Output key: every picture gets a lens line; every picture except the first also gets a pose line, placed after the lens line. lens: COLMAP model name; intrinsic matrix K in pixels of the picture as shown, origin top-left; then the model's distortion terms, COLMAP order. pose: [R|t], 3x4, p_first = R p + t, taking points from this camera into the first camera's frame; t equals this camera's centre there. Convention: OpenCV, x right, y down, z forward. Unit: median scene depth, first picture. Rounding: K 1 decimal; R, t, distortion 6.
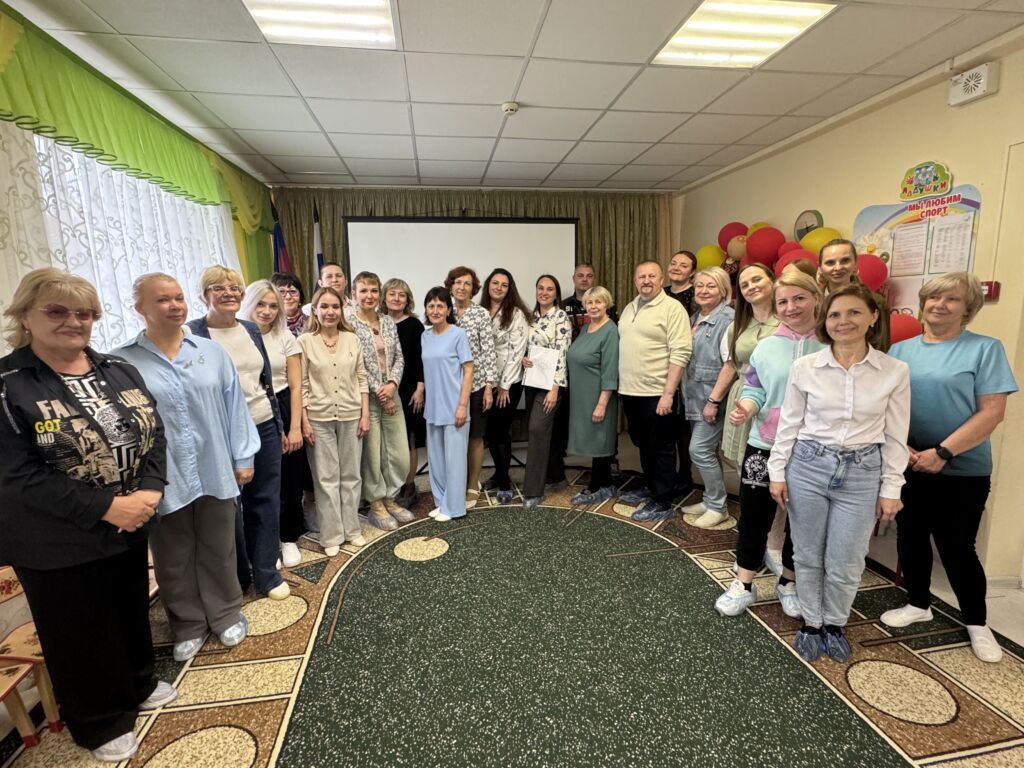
lens RADIAL K [[517.7, 0, 498.1], [0, 517.7, 395.5], [0, 0, 1]] dist [-0.009365, 0.002598]
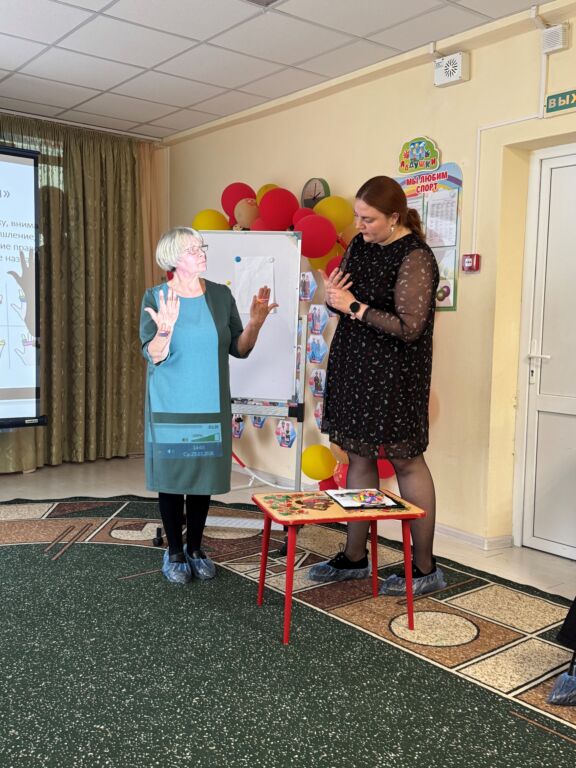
lens RADIAL K [[762.5, 0, 294.9], [0, 762.5, 380.6], [0, 0, 1]] dist [0.034666, 0.000000]
pose [[0.862052, -0.005393, 0.506792, -0.160055], [0.046238, 0.996610, -0.068045, 0.126400], [-0.504707, 0.082091, 0.859379, -0.147234]]
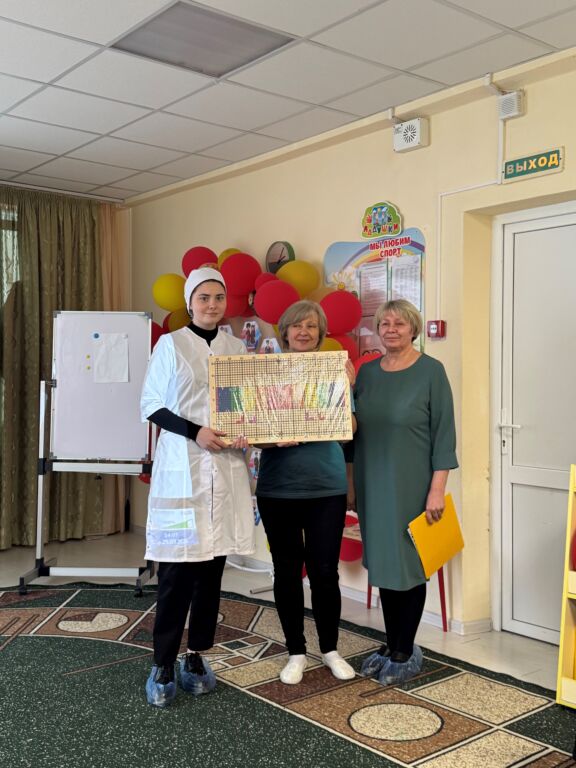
lens RADIAL K [[835.0, 0, 290.5], [0, 835.0, 377.4], [0, 0, 1]] dist [0.057028, 0.000000]
pose [[0.855477, 0.024894, 0.517243, -0.152490], [0.063062, 0.986401, -0.151774, 0.121990], [-0.513987, 0.162458, 0.842273, -0.232155]]
